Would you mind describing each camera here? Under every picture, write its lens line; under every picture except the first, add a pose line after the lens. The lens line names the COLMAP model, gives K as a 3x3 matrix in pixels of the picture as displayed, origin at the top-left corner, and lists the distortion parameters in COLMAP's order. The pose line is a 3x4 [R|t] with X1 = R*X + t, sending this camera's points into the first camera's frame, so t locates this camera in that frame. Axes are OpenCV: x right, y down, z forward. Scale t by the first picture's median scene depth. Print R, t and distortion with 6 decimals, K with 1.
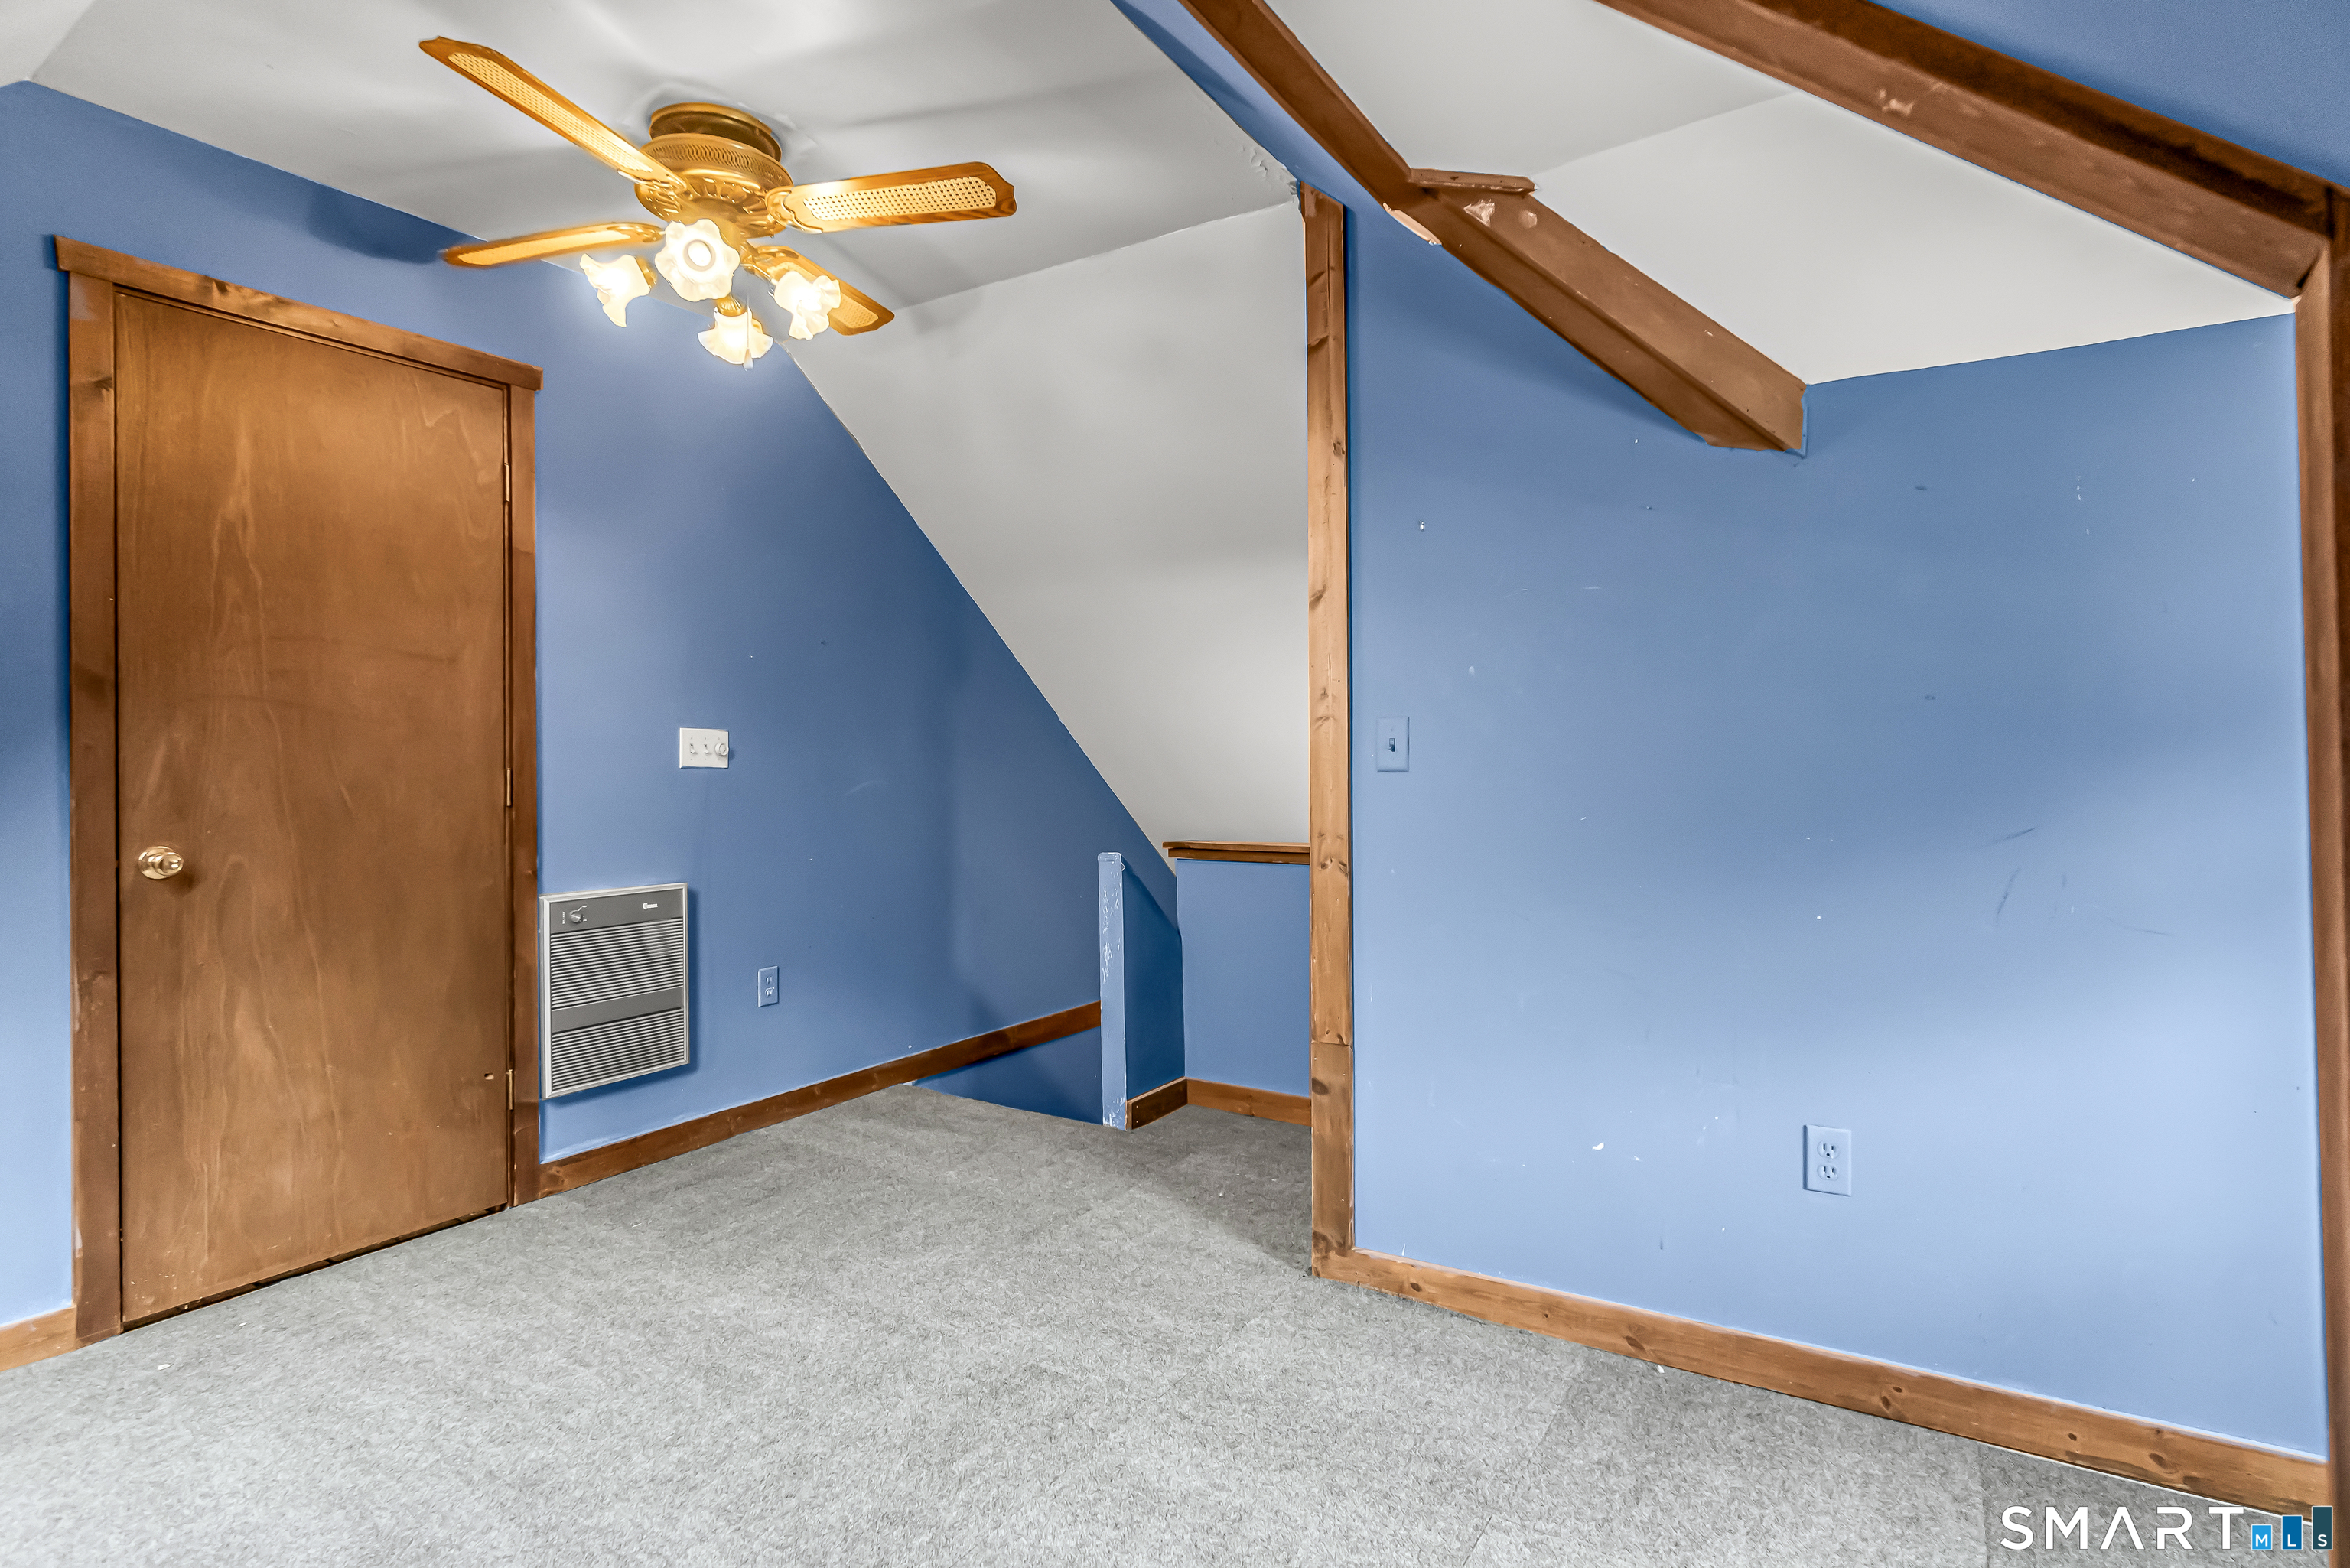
lens RADIAL K [[1174.8, 0, 1162.0], [0, 1174.8, 760.5], [0, 0, 1]] dist [-0.000007, 0.000371]
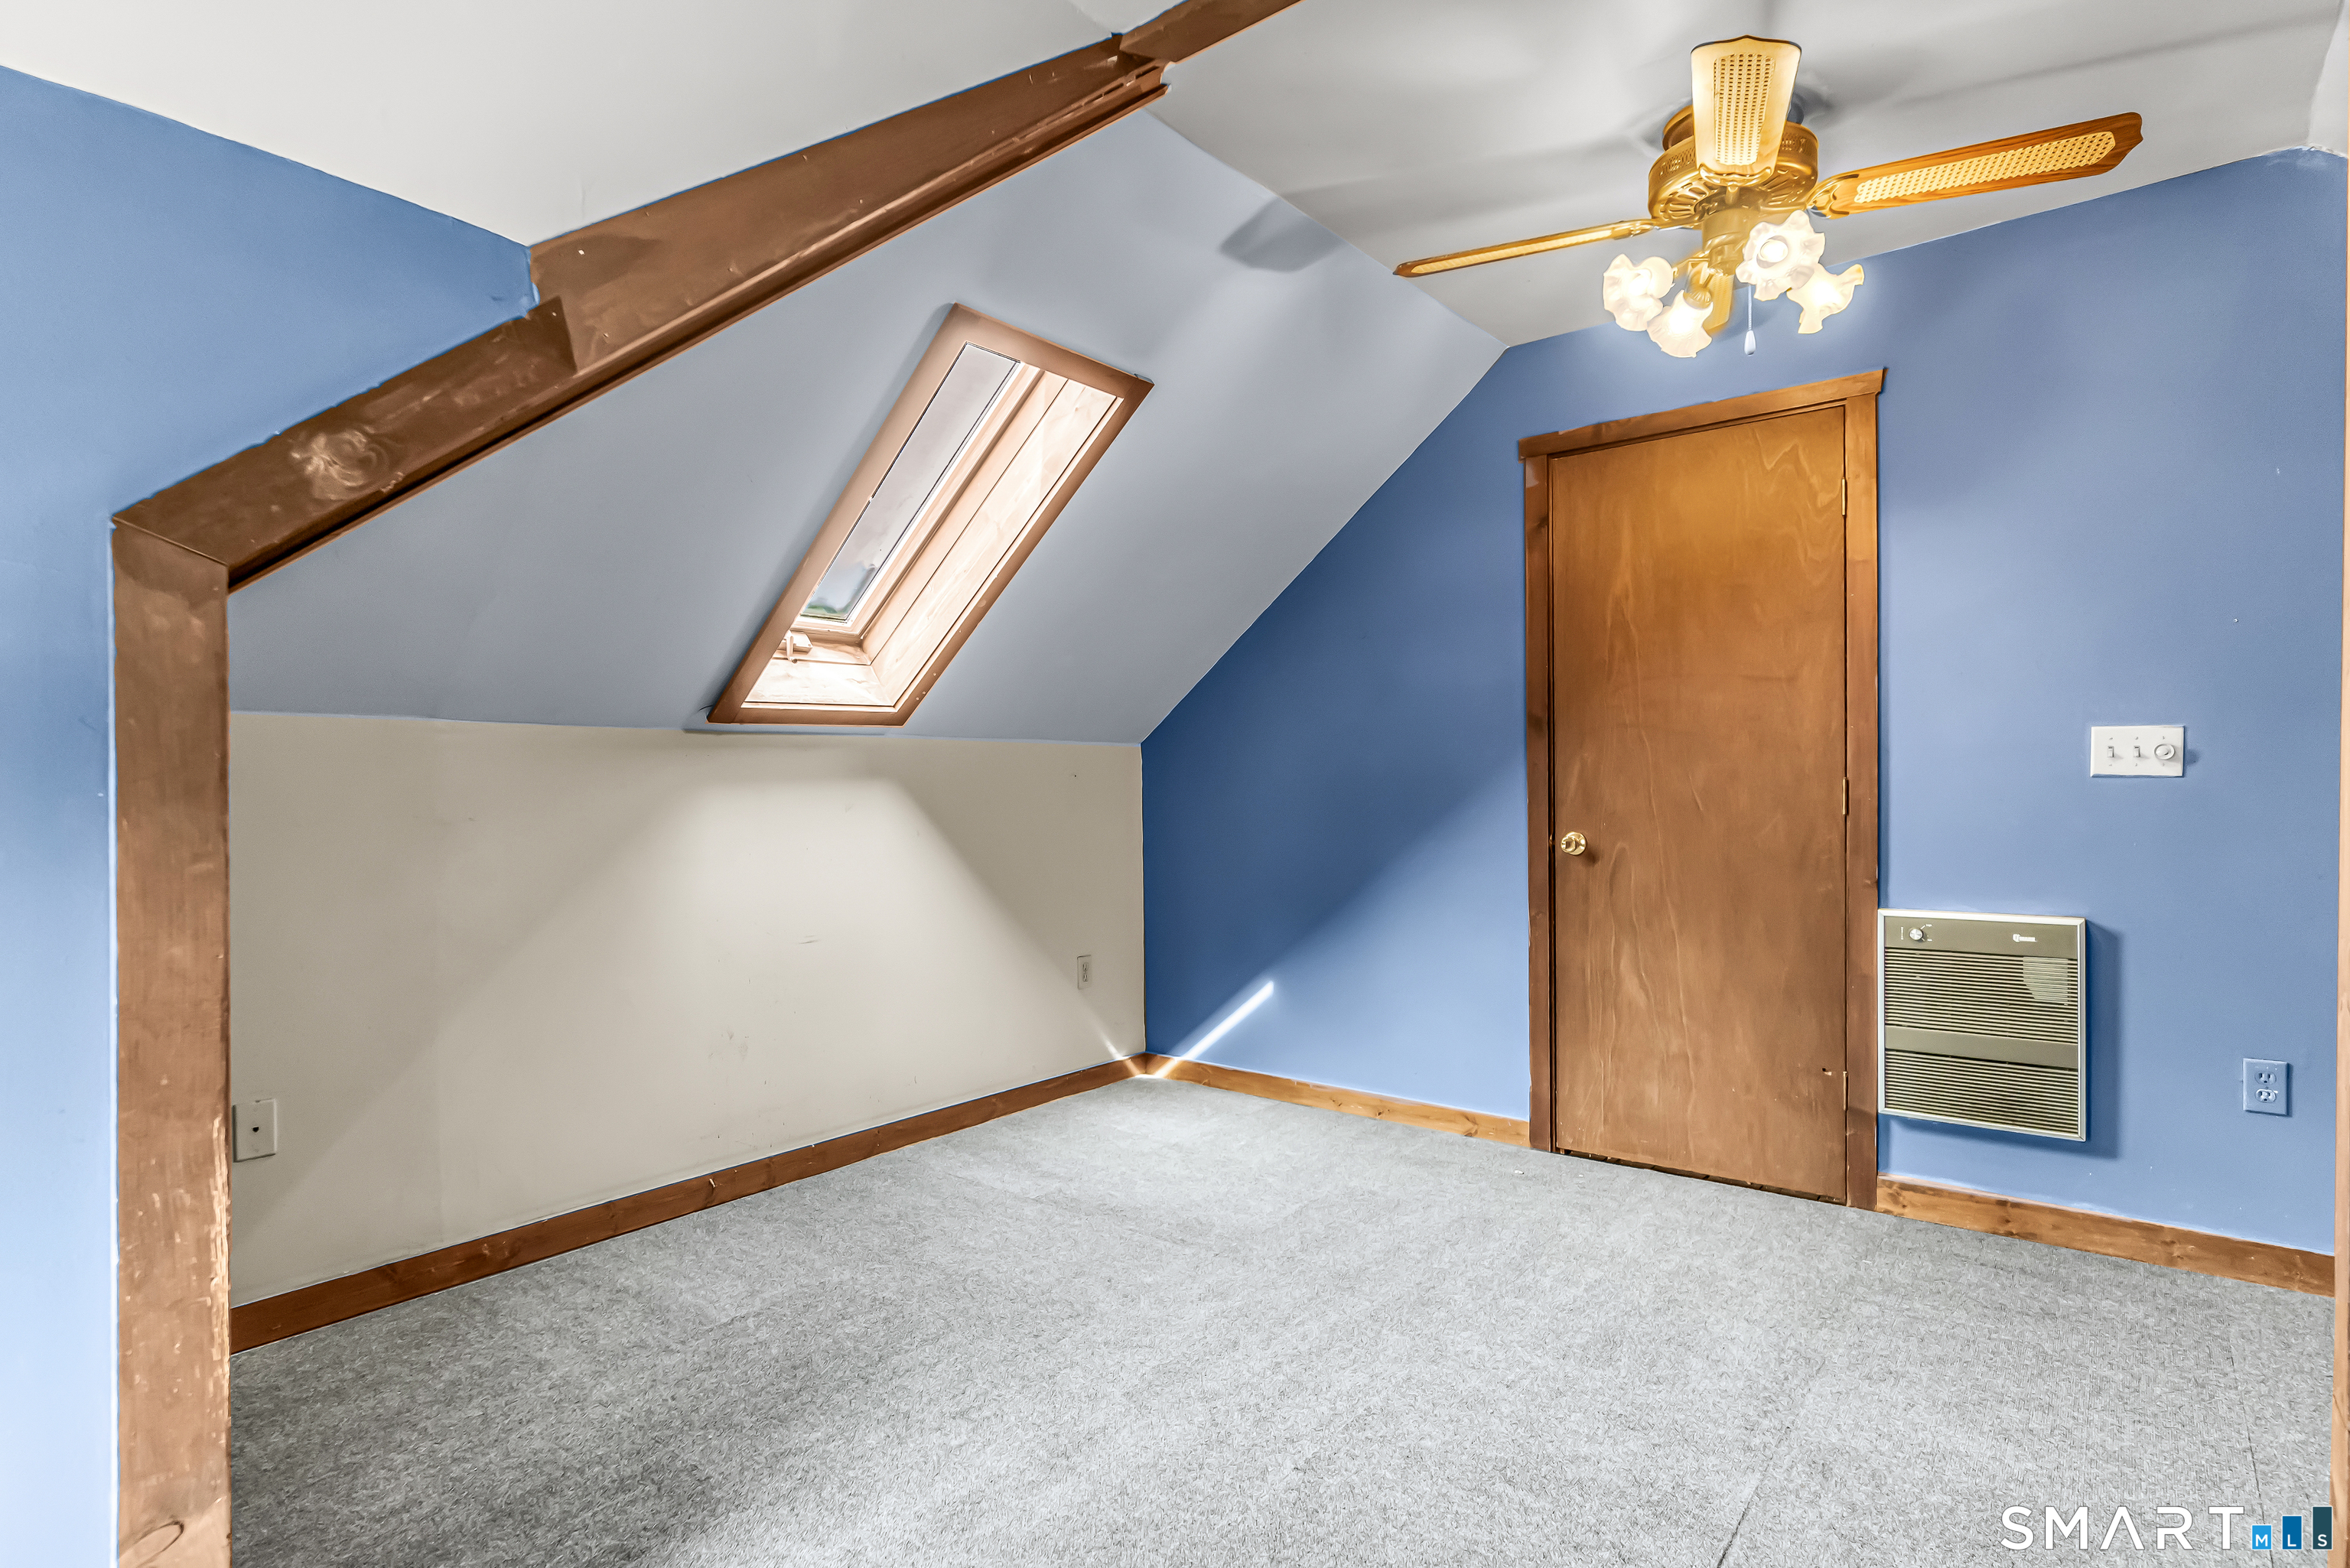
lens RADIAL K [[1174.8, 0, 1164.7], [0, 1174.8, 800.0], [0, 0, 1]] dist [-0.000007, 0.000371]
pose [[-0.087706, 0.019743, -0.995951, 0.575206], [0.013000, 0.999741, 0.018673, -0.000483], [0.996062, -0.011309, -0.087940, 0.563287]]
